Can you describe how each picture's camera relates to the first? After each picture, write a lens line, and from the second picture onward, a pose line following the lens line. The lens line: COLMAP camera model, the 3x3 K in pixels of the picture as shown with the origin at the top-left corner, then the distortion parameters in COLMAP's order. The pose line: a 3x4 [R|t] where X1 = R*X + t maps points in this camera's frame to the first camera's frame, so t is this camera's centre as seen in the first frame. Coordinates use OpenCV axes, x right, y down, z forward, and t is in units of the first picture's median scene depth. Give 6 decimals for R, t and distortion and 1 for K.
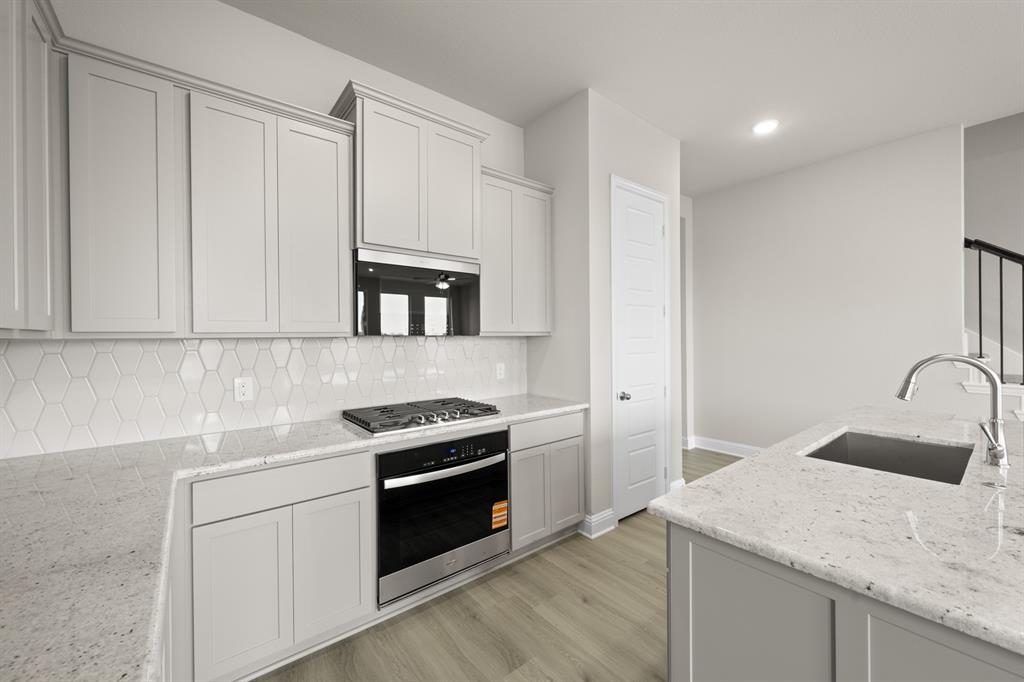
lens RADIAL K [[404.3, 0, 514.6], [0, 404.3, 338.8], [0, 0, 1]] dist [0.000666, 0.000238]
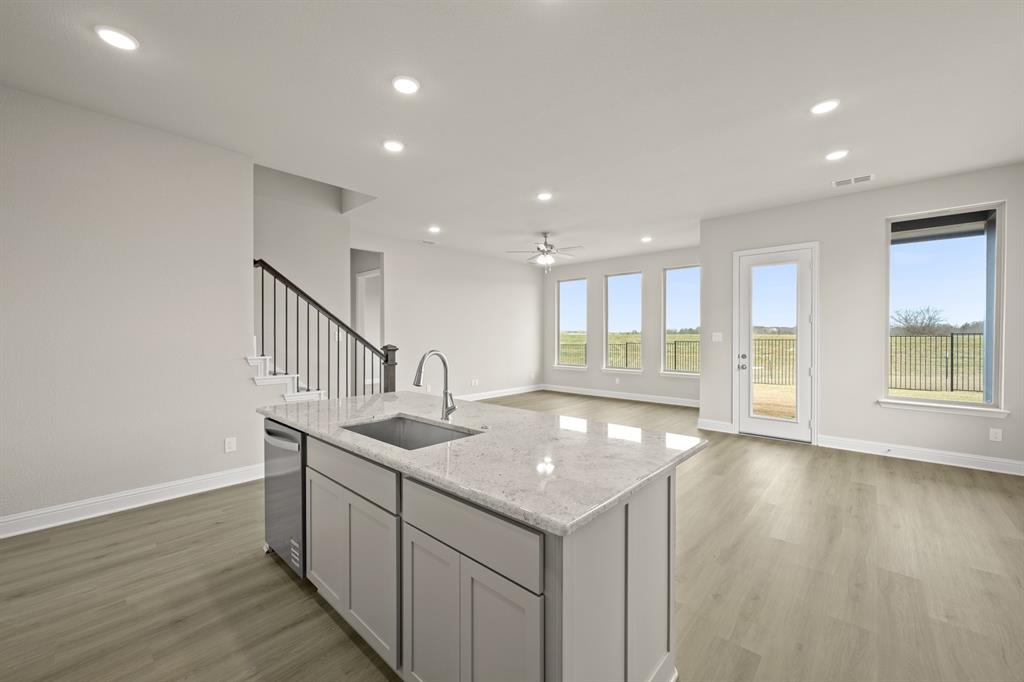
lens RADIAL K [[404.3, 0, 514.6], [0, 404.3, 338.8], [0, 0, 1]] dist [0.000666, 0.000238]
pose [[-0.157467, 0.005035, 0.987511, -0.227688], [0.001433, 0.999987, -0.004871, 0.001739], [-0.987523, 0.000648, -0.157472, 0.540001]]
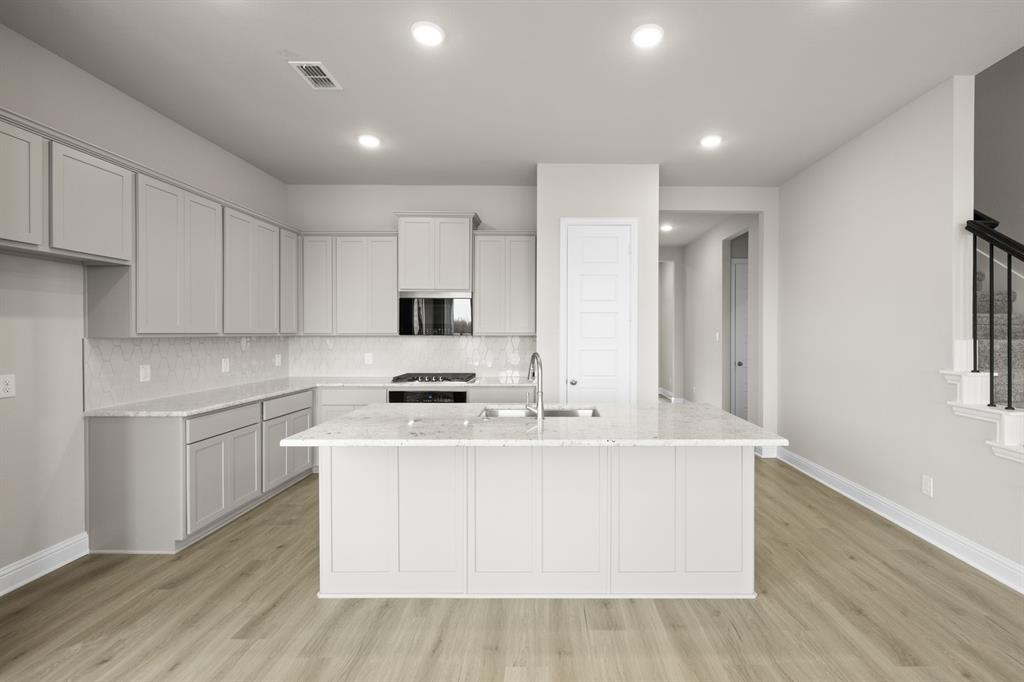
lens RADIAL K [[450.8, 0, 556.2], [0, 450.8, 335.1], [0, 0, 1]] dist [0.000866, -0.000519]
pose [[0.785159, 0.015692, -0.619096, 1.288321], [-0.011289, 0.999875, 0.011026, -0.031810], [0.619192, -0.001668, 0.785238, -0.224636]]
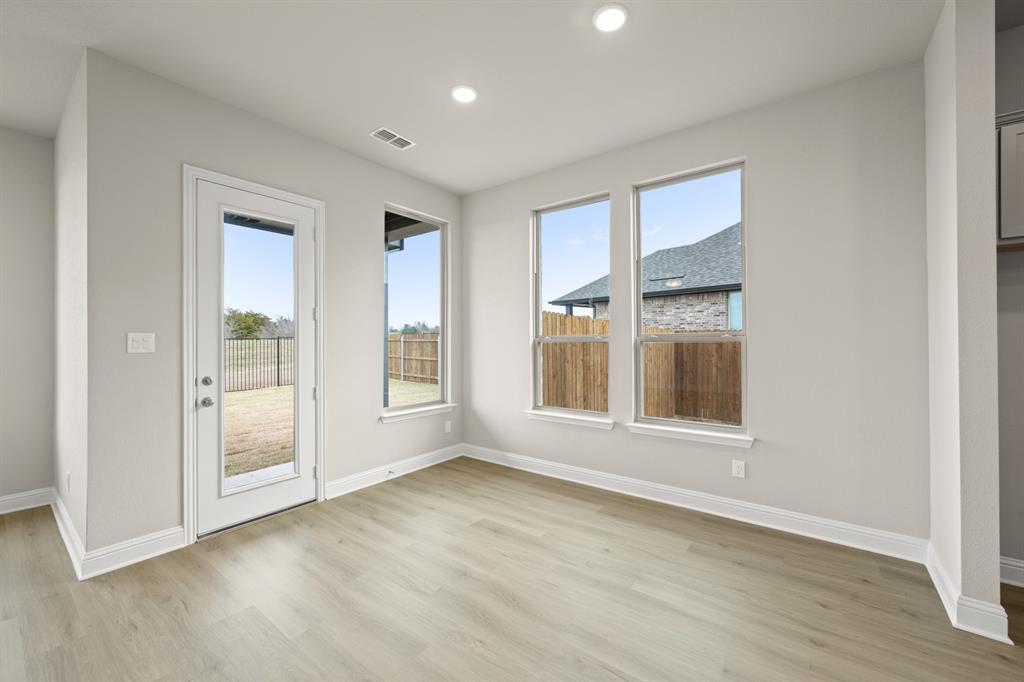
lens RADIAL K [[400.0, 0, 512.0], [0, 400.0, 341.0], [0, 0, 1]] dist [-0.001111, -0.000085]
pose [[-0.969707, 0.016318, -0.243727, 1.158186], [0.015504, 0.999866, 0.005260, -0.012739], [0.243780, 0.001322, -0.969830, 0.229031]]
